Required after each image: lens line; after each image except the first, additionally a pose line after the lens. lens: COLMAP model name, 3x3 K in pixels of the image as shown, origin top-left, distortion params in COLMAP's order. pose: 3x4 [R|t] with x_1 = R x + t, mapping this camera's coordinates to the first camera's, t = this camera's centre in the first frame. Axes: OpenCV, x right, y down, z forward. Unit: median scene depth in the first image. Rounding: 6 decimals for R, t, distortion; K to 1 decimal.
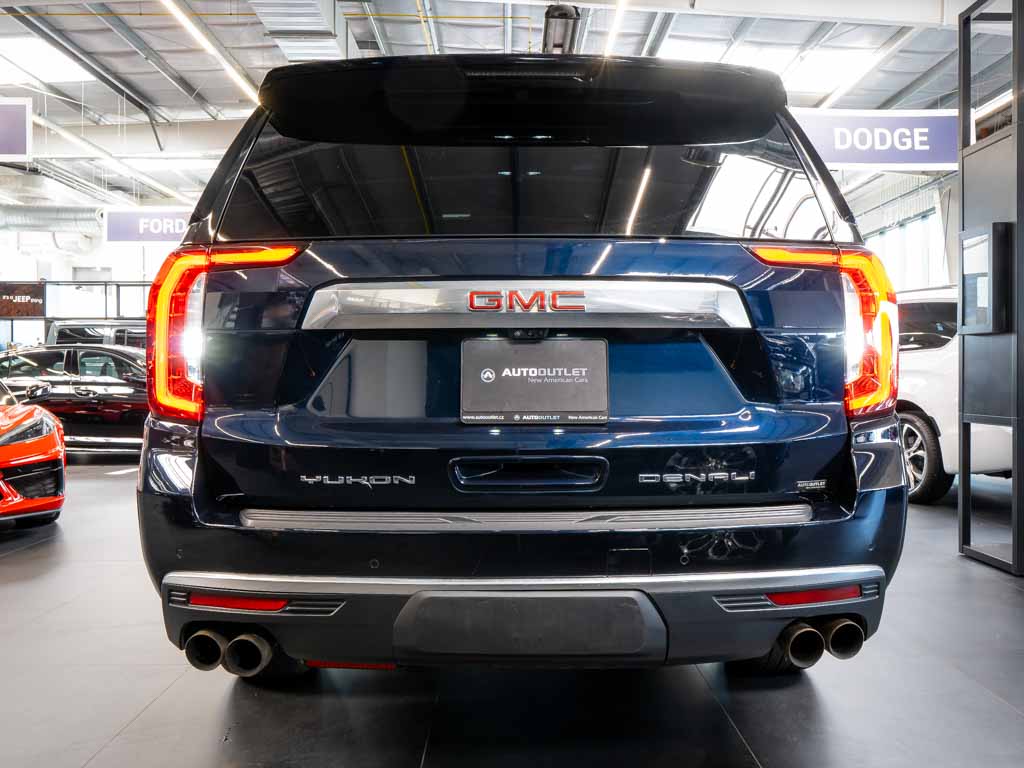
lens RADIAL K [[925.3, 0, 515.7], [0, 925.3, 390.3], [0, 0, 1]] dist [0.011729, -0.039934]
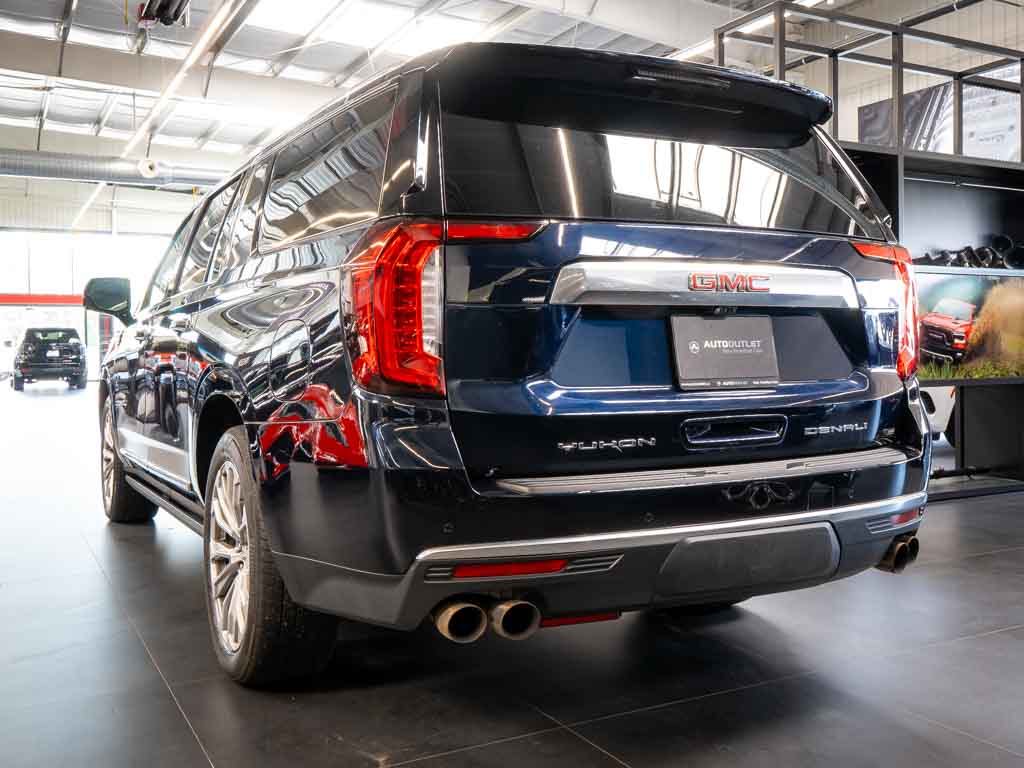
lens RADIAL K [[1039.6, 0, 515.6], [0, 1039.6, 382.8], [0, 0, 1]] dist [0.008804, 0.000000]
pose [[0.882484, -0.020208, 0.469908, -0.402452], [0.015077, 0.999779, 0.014680, 0.002754], [-0.470101, -0.005870, 0.882593, -0.009381]]
